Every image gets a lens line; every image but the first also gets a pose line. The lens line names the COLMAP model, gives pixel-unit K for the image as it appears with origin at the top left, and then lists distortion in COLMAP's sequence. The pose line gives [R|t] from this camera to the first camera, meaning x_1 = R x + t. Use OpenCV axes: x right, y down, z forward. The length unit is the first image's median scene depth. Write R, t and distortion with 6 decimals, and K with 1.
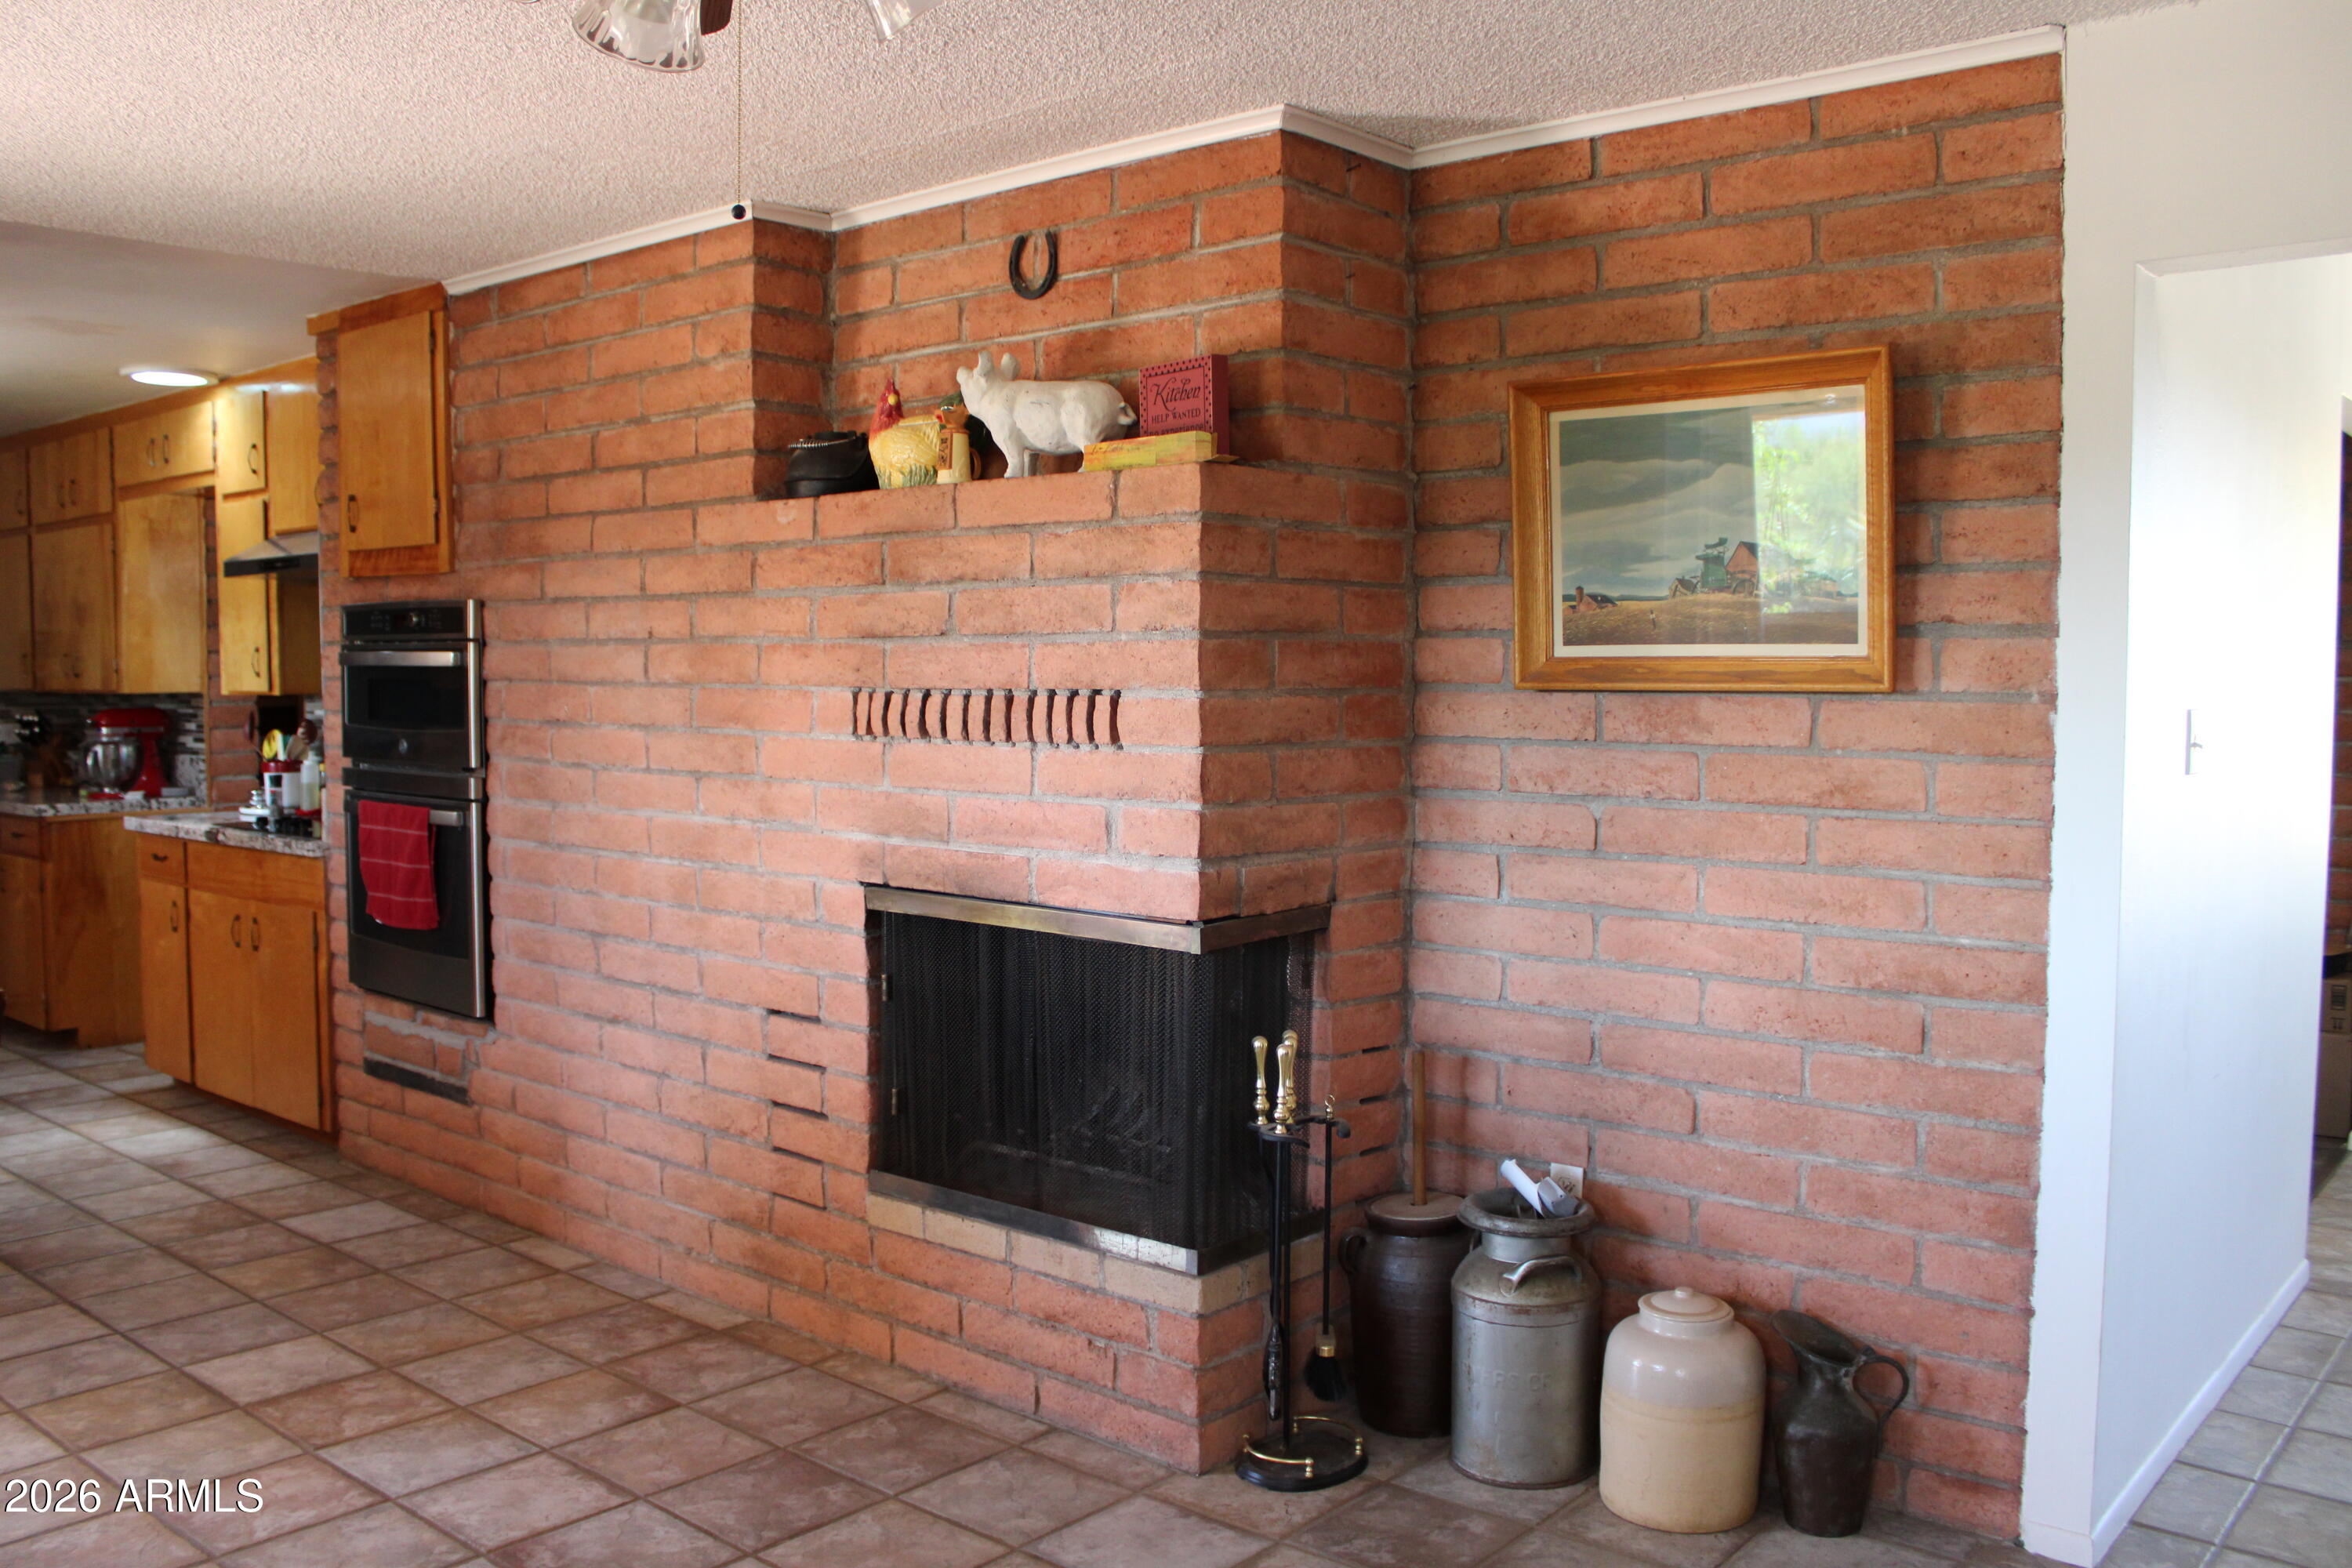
lens RADIAL K [[1978.4, 0, 1161.6], [0, 1978.4, 805.2], [0, 0, 1]] dist [-0.166529, 0.153882]
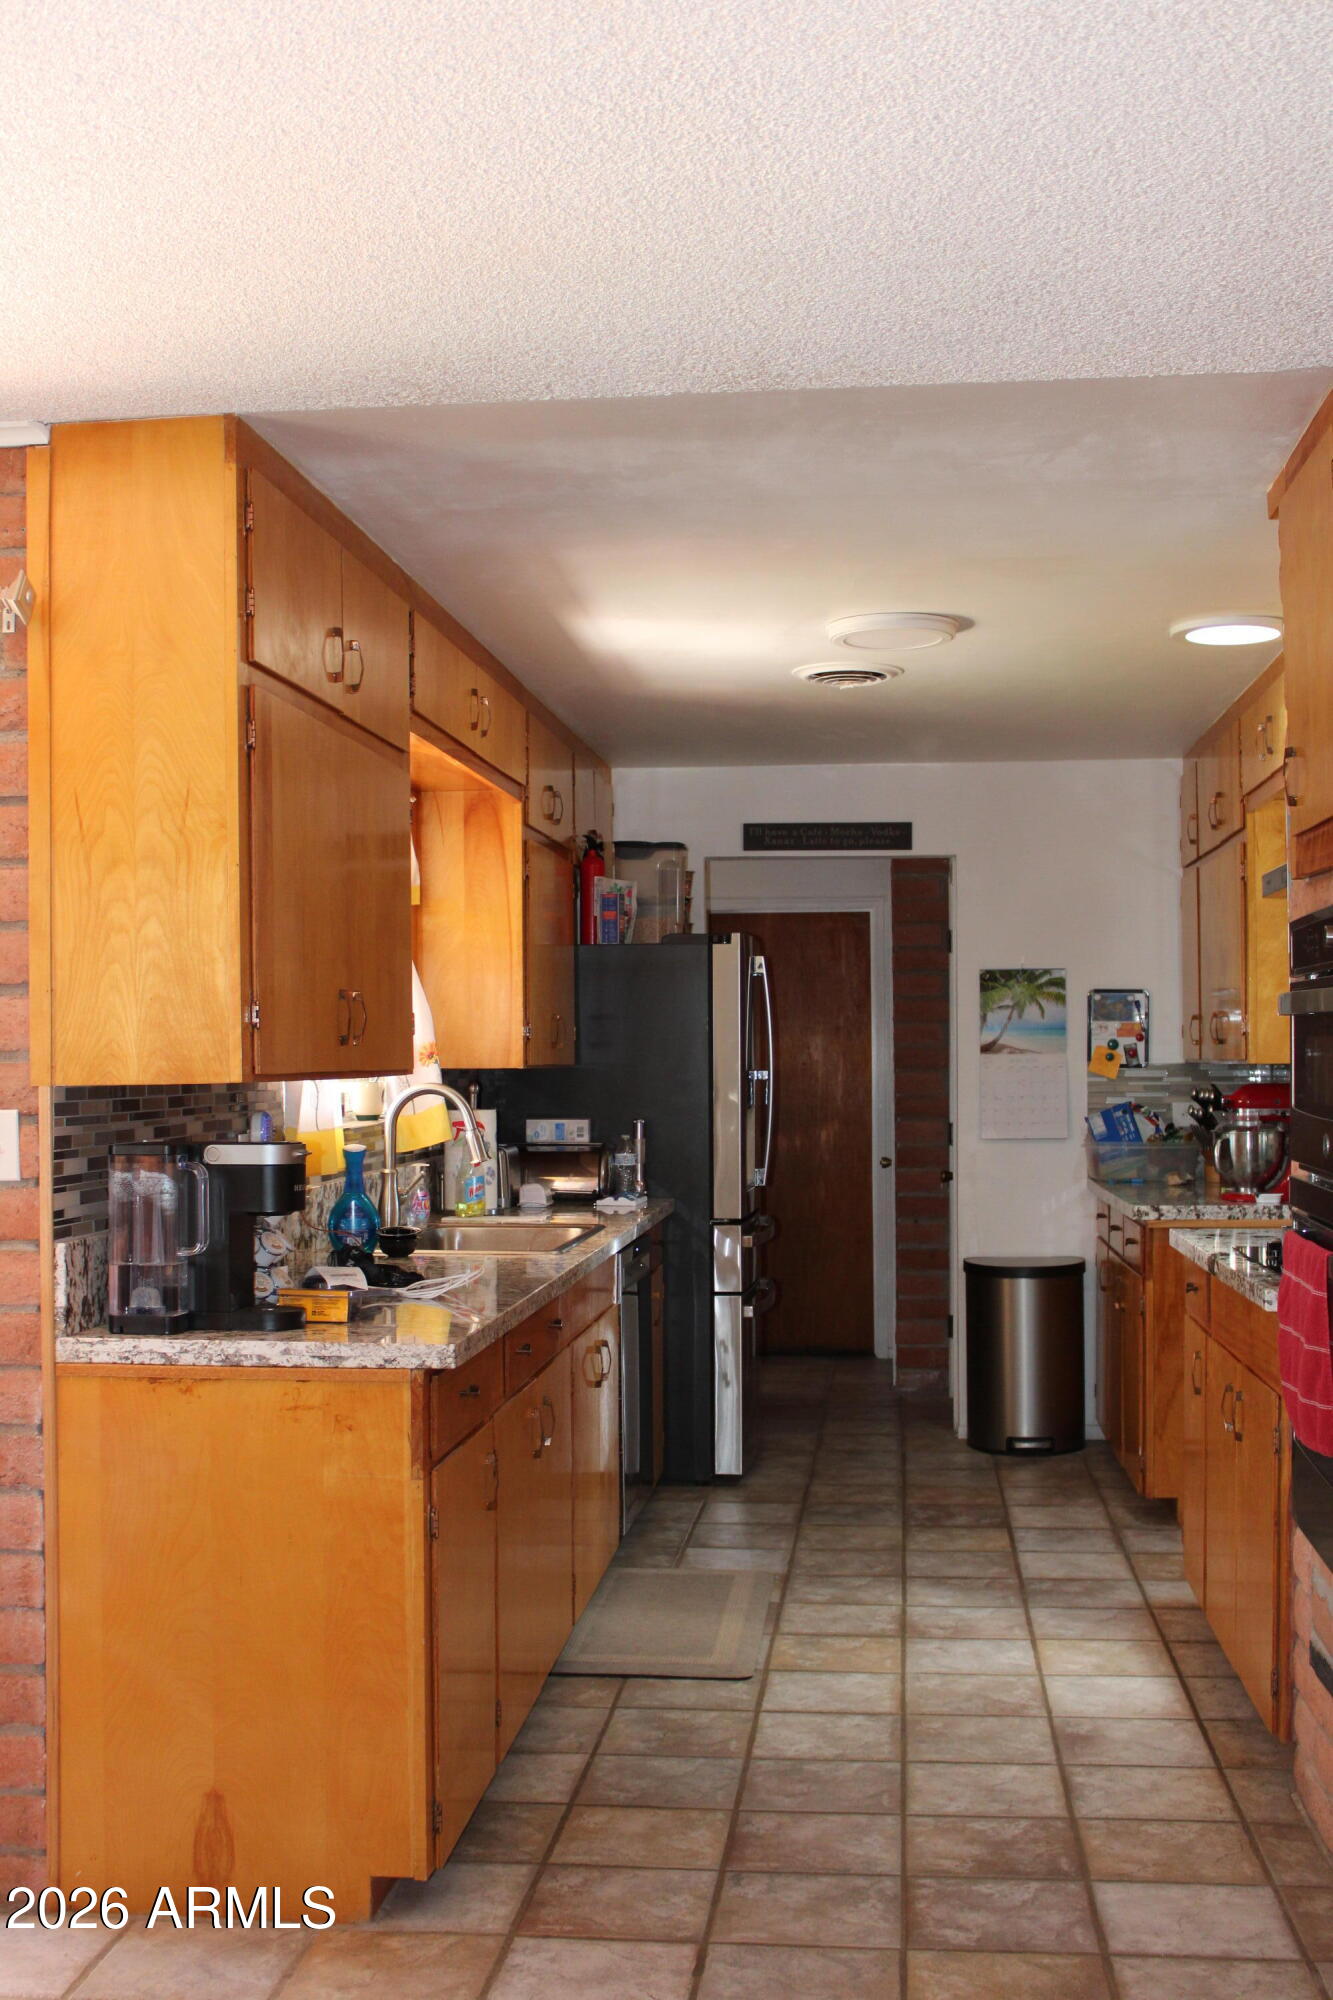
lens RADIAL K [[2216.2, 0, 668.2], [0, 2216.2, 1071.5], [0, 0, 1]] dist [-0.006045, 0.004721]
pose [[0.575503, 0.000057, -0.817800, 0.059404], [-0.048670, 0.998230, -0.034180, -0.020683], [0.816350, 0.059473, 0.574487, 0.449611]]
